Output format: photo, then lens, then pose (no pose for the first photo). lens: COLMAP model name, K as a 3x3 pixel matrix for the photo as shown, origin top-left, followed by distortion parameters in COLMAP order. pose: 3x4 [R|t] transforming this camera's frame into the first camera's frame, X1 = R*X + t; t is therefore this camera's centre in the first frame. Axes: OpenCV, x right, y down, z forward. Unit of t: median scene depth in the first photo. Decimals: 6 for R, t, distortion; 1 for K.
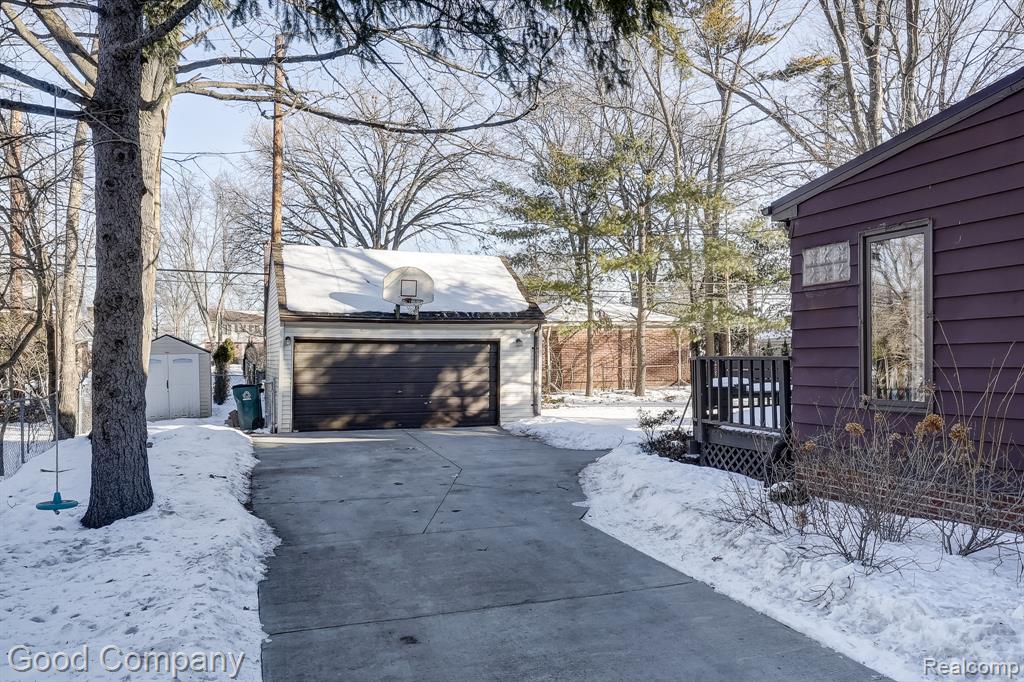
lens RADIAL K [[727.2, 0, 472.7], [0, 727.2, 364.6], [0, 0, 1]] dist [0.004307, 0.007843]
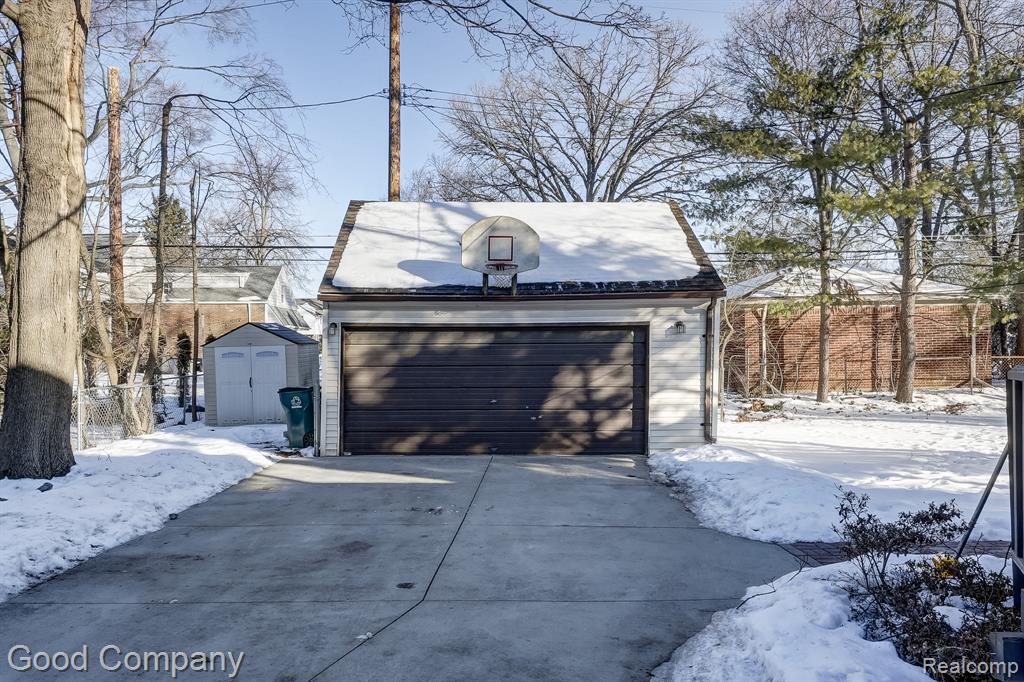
lens RADIAL K [[727.2, 0, 472.7], [0, 727.2, 364.6], [0, 0, 1]] dist [0.004307, 0.007843]
pose [[0.947734, 0.004911, -0.319022, 0.094945], [0.001609, 0.999795, 0.020171, -0.010885], [0.319056, -0.019630, 0.947533, 0.330040]]
